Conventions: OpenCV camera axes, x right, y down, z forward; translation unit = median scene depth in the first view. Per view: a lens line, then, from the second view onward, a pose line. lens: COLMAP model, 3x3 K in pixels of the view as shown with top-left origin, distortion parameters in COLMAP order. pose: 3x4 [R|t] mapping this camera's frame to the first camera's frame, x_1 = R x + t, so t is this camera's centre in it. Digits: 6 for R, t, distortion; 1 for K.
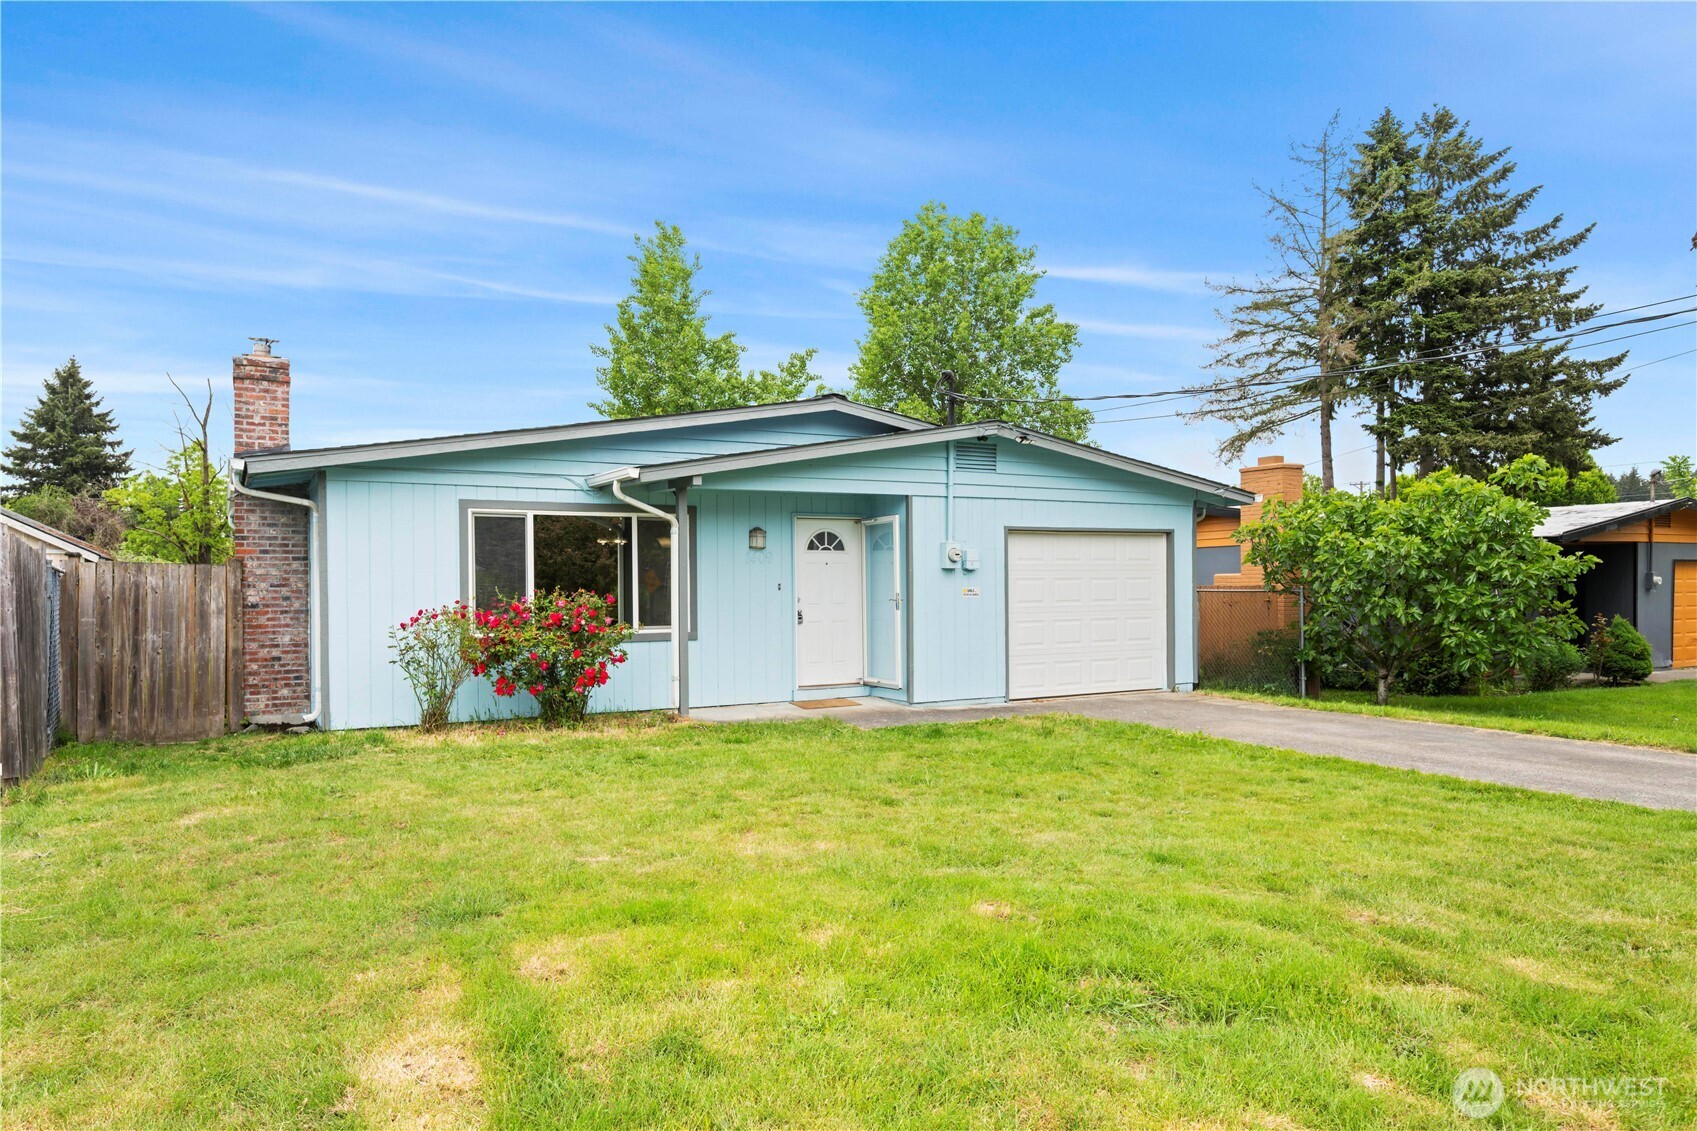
lens RADIAL K [[1115.4, 0, 843.6], [0, 1115.4, 574.0], [0, 0, 1]] dist [0.004089, -0.000833]
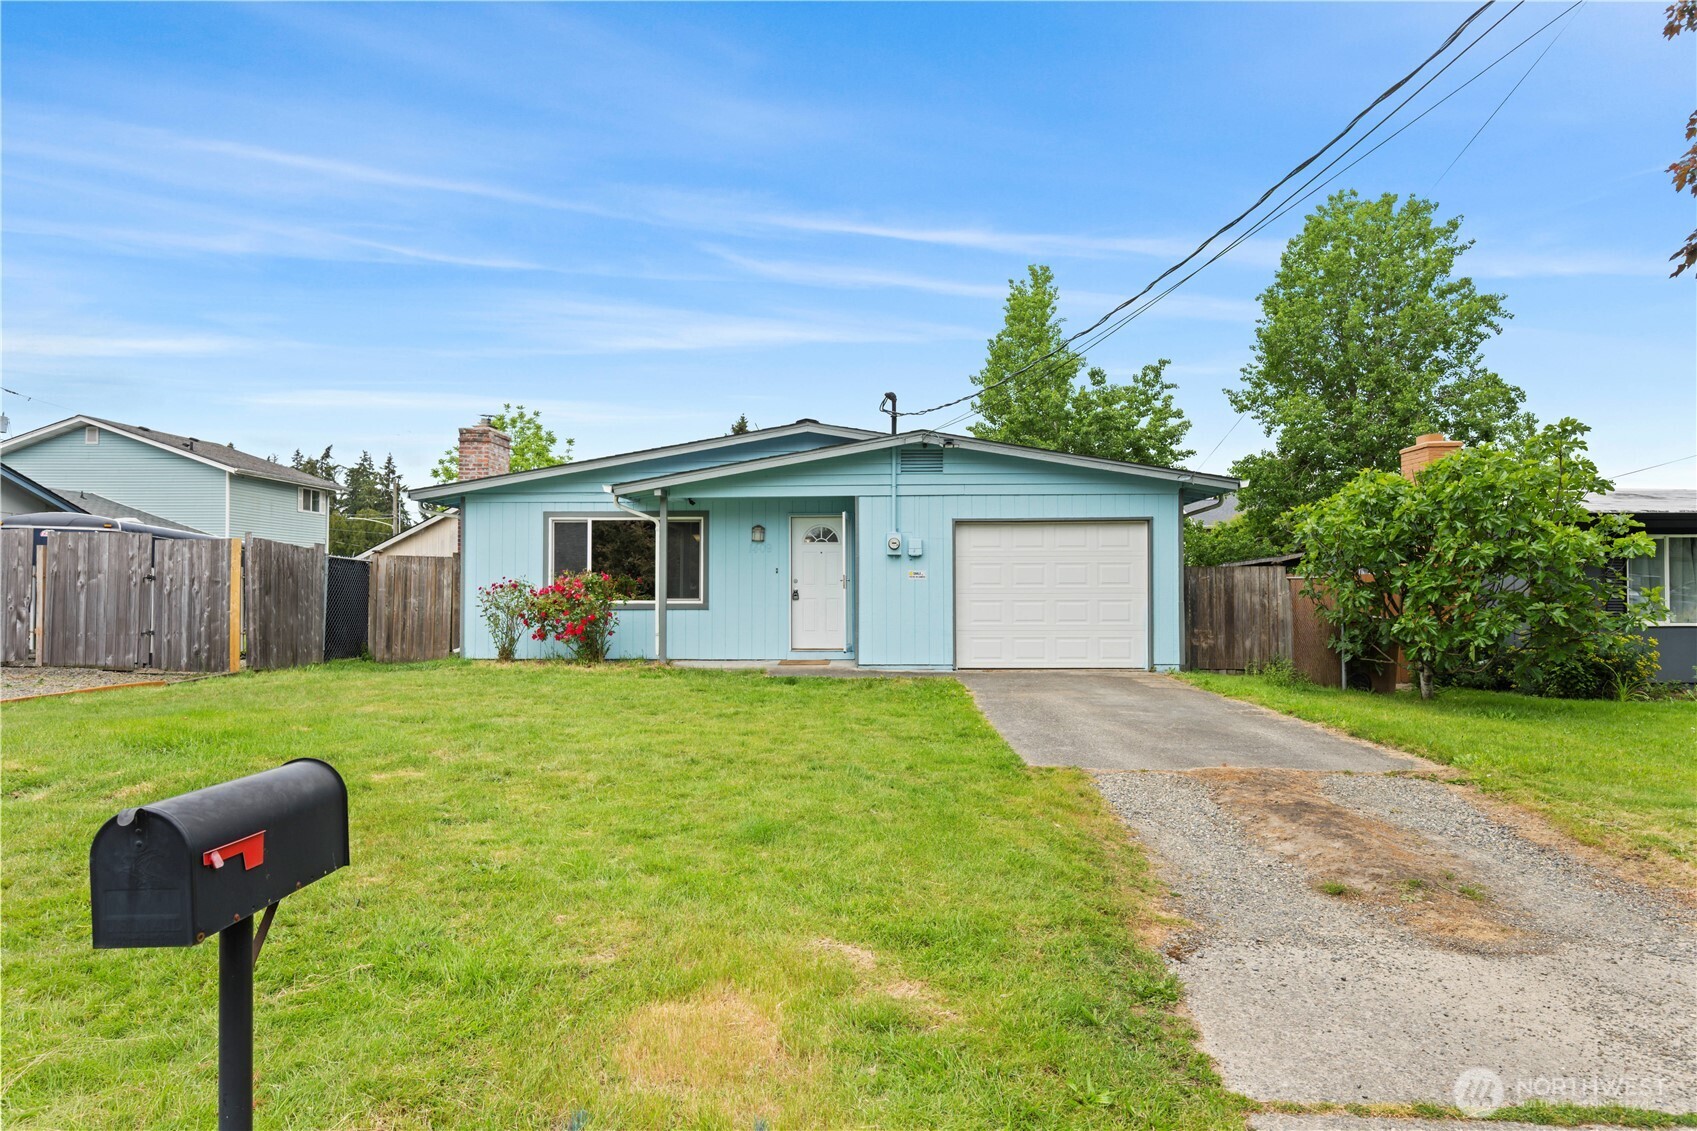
lens RADIAL K [[1032.2, 0, 844.9], [0, 1032.2, 557.7], [0, 0, 1]] dist [0.018101, -0.001929]
pose [[0.850646, -0.010247, -0.525639, 0.626330], [0.000003, 0.999810, -0.019486, 0.019135], [0.525739, 0.016574, 0.850485, 0.020135]]
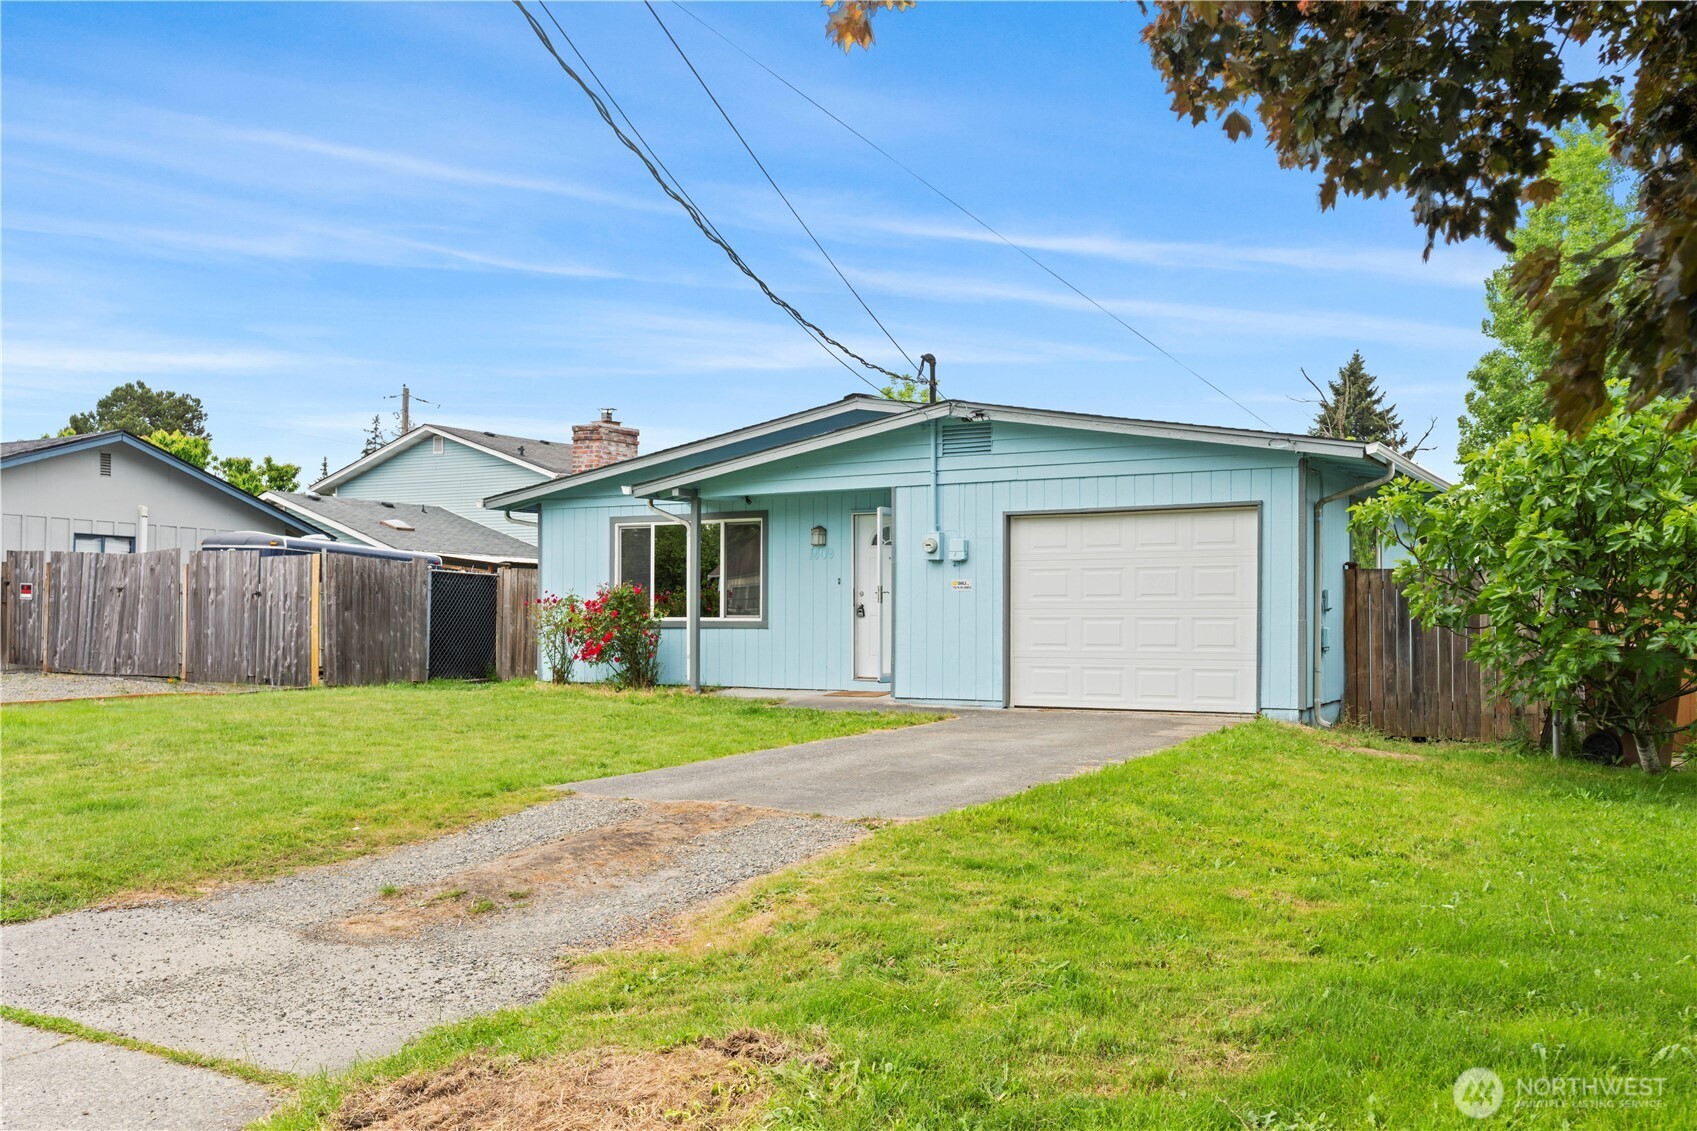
lens RADIAL K [[1468.0, 0, 851.6], [0, 1468.0, 576.5], [0, 0, 1]] dist [0.008347, 0.004999]
pose [[0.517007, -0.014673, -0.855856, 1.112655], [0.005367, 0.999889, -0.013900, 0.025654], [0.855965, 0.002593, 0.517028, 0.285421]]
